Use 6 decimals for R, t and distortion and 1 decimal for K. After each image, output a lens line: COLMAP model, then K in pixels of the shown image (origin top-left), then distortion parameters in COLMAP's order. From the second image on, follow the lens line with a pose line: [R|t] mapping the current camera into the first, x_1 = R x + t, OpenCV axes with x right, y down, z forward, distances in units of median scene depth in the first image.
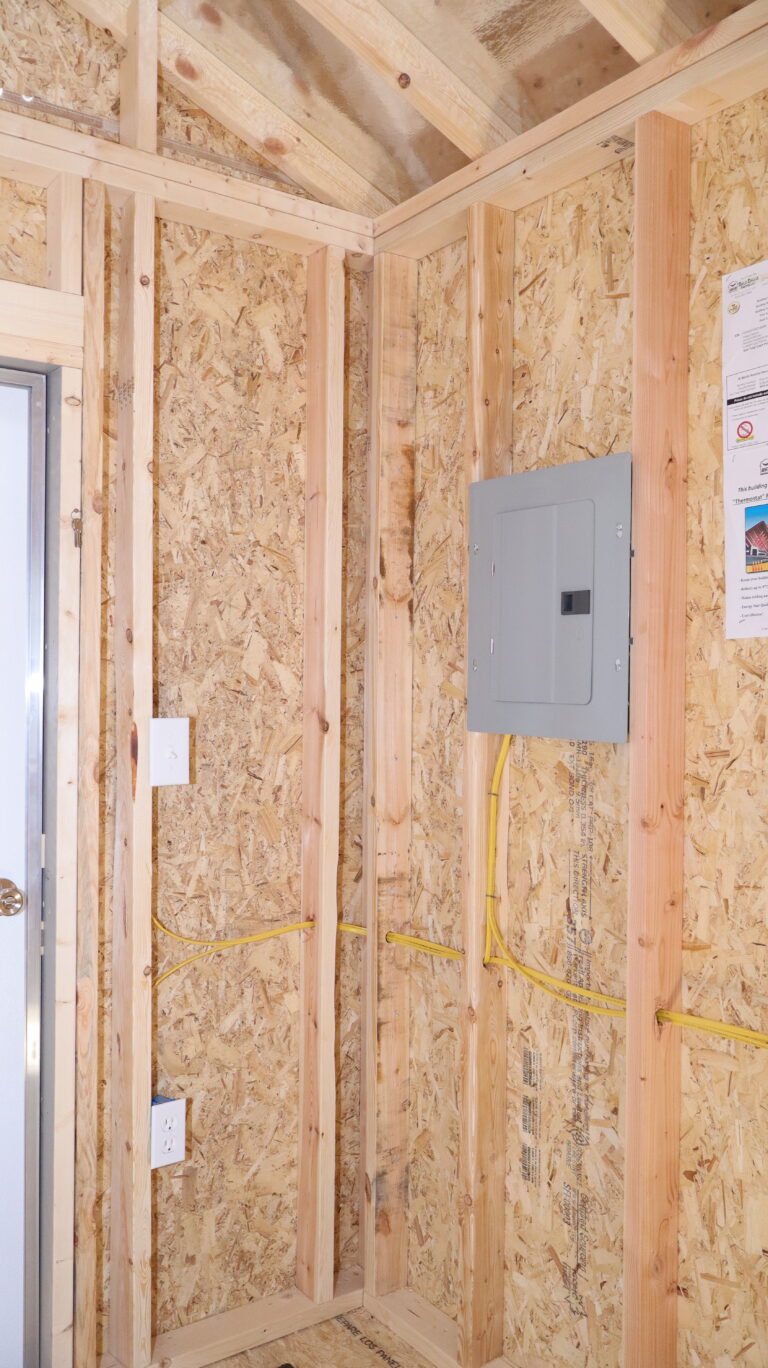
lens RADIAL K [[1142.7, 0, 384.0], [0, 1142.7, 684.0], [0, 0, 1]] dist [-0.006126, 0.001611]
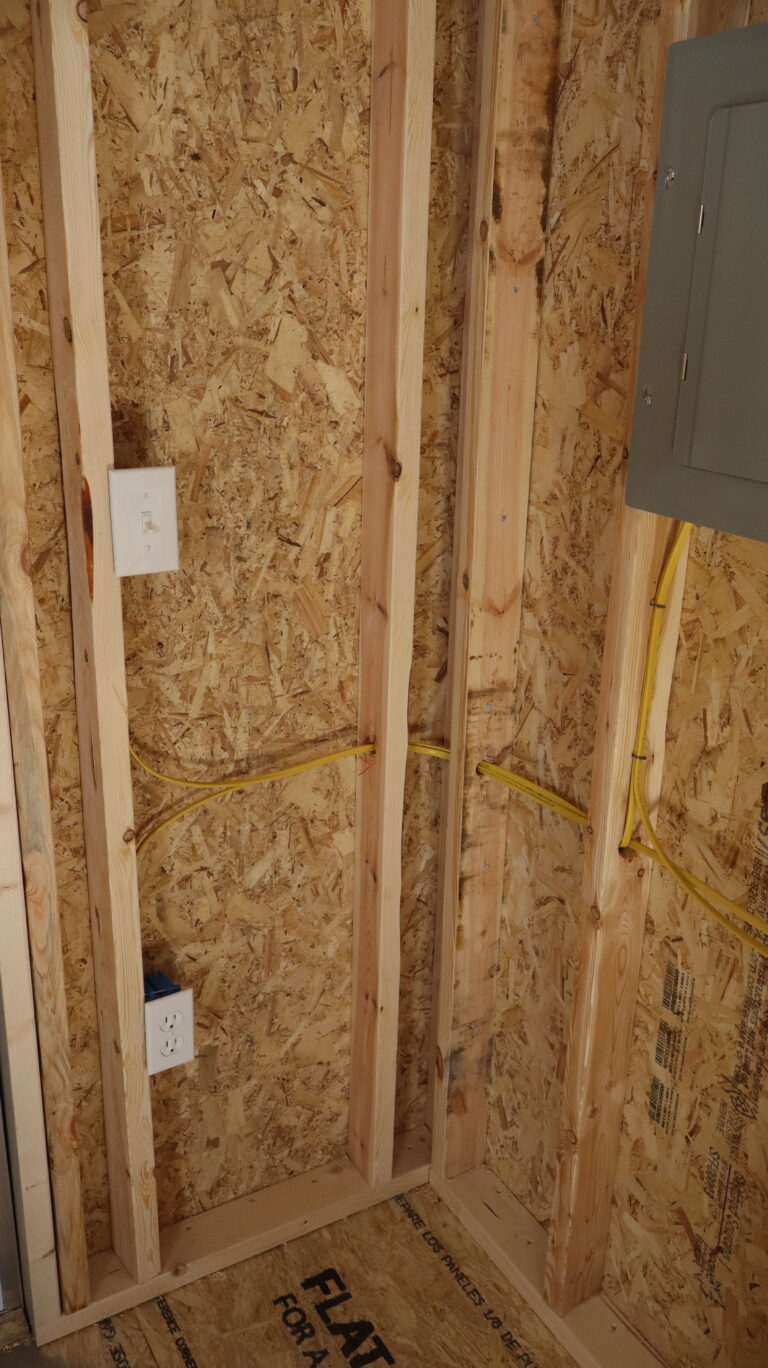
lens RADIAL K [[1142.7, 0, 384.0], [0, 1142.7, 684.0], [0, 0, 1]] dist [-0.006126, 0.001611]
pose [[0.995932, 0.044499, -0.078348, -0.002332], [-0.016686, 0.945581, 0.324958, -0.058540], [0.088544, -0.322329, 0.942478, 0.357382]]
